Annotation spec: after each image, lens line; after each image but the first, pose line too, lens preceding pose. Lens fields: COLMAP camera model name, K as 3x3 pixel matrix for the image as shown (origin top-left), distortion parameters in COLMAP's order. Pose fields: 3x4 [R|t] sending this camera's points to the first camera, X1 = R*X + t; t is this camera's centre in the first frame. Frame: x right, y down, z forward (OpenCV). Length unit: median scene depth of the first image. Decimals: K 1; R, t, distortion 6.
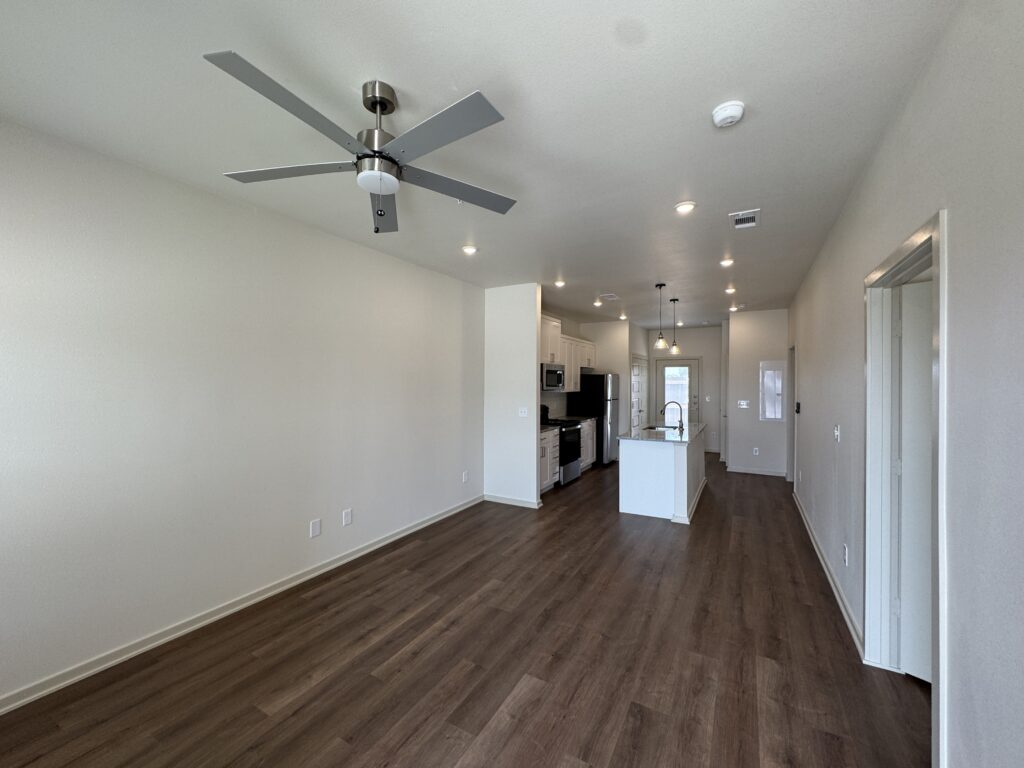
lens RADIAL K [[409.1, 0, 512.0], [0, 409.1, 384.0], [0, 0, 1]] dist [-0.000702, -0.000069]
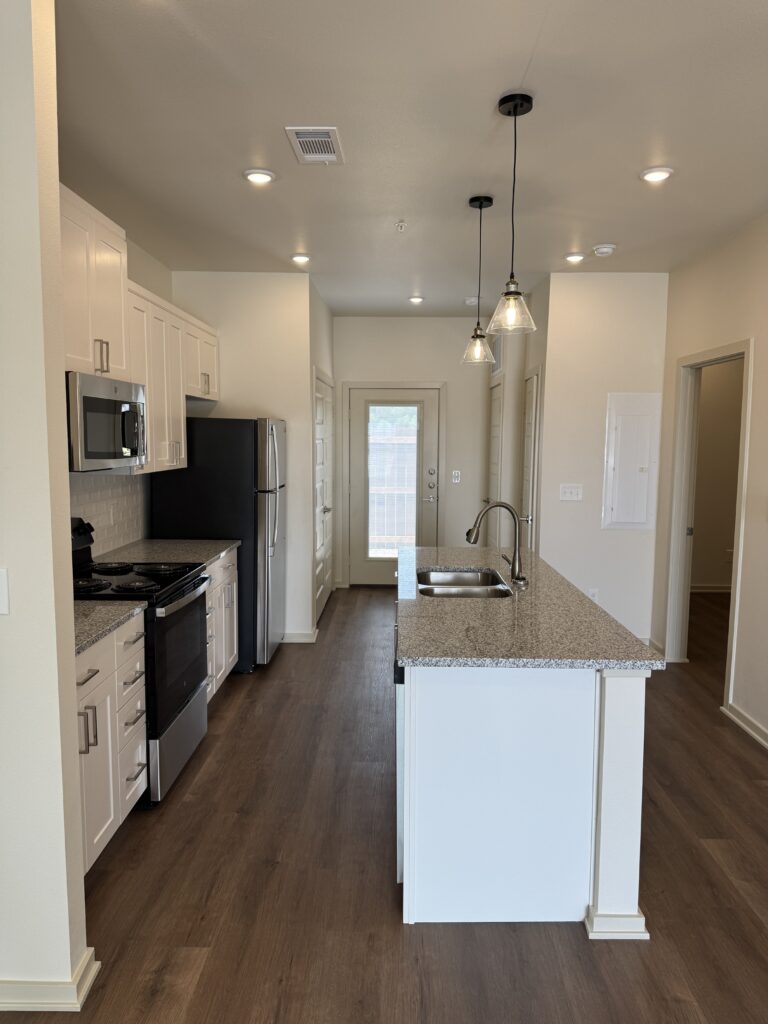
lens RADIAL K [[725.4, 0, 384.0], [0, 725.4, 512.0], [0, 0, 1]] dist [-0.000315, -0.006562]
pose [[0.875807, -0.045913, 0.480473, 0.031297], [-0.002054, 0.995102, 0.098834, -0.008306], [-0.482657, -0.087546, 0.871423, 0.611985]]
